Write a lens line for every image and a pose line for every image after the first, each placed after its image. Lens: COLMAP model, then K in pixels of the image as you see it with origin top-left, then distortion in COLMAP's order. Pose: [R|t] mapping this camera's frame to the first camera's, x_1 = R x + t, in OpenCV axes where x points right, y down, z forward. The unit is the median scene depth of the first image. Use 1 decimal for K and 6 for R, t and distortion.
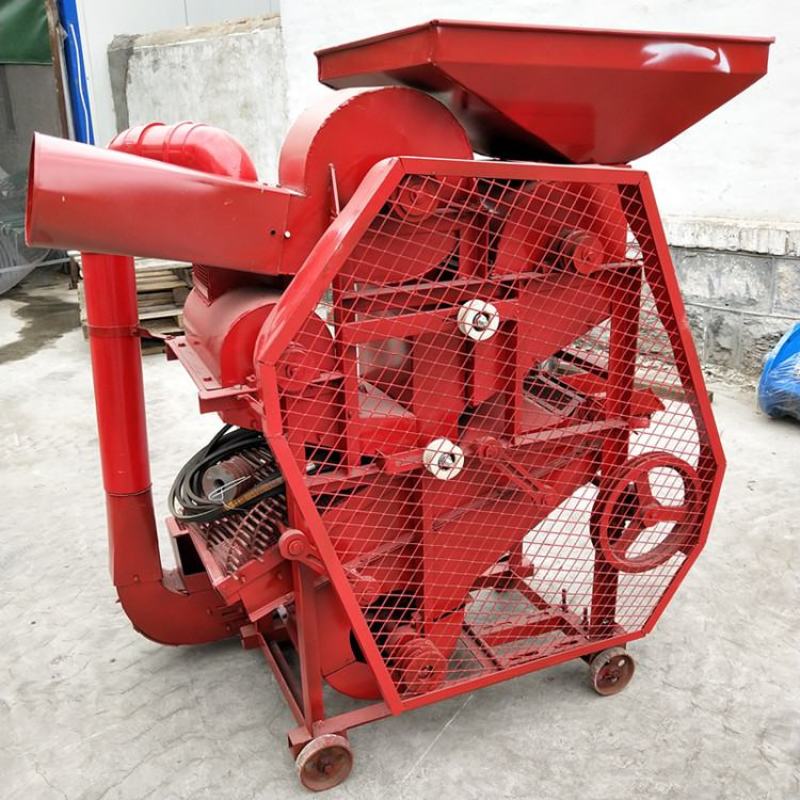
lens RADIAL K [[827.3, 0, 400.0], [0, 827.3, 400.0], [0, 0, 1]] dist [-0.001268, 0.026730]
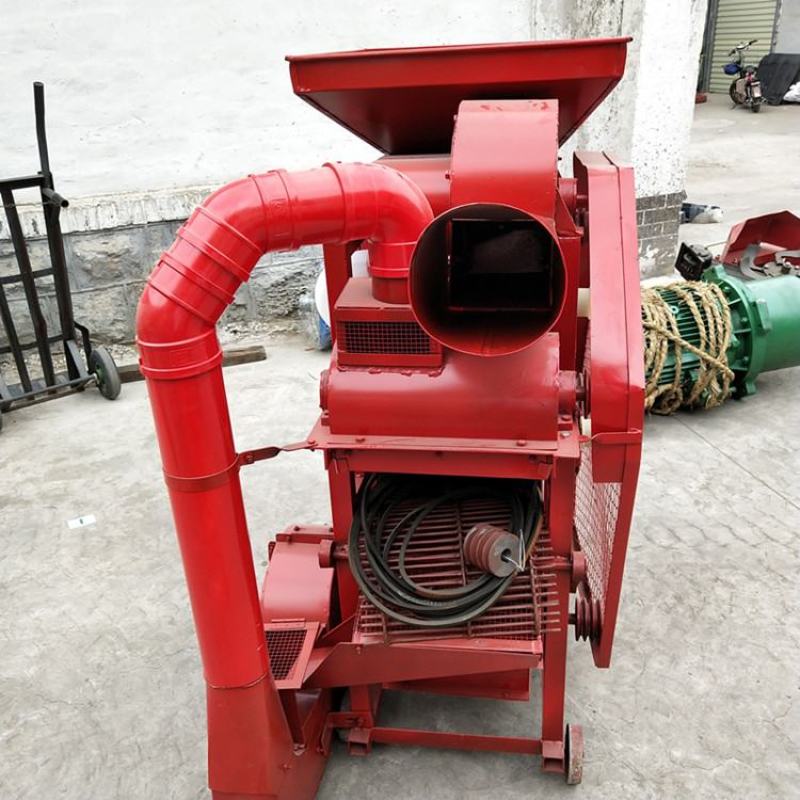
lens RADIAL K [[827.3, 0, 400.0], [0, 827.3, 400.0], [0, 0, 1]] dist [-0.001268, 0.026730]
pose [[0.538053, -0.353469, 0.765218, -0.825523], [0.309514, 0.927260, 0.210688, -0.253965], [-0.784028, 0.123484, 0.608319, 0.471670]]
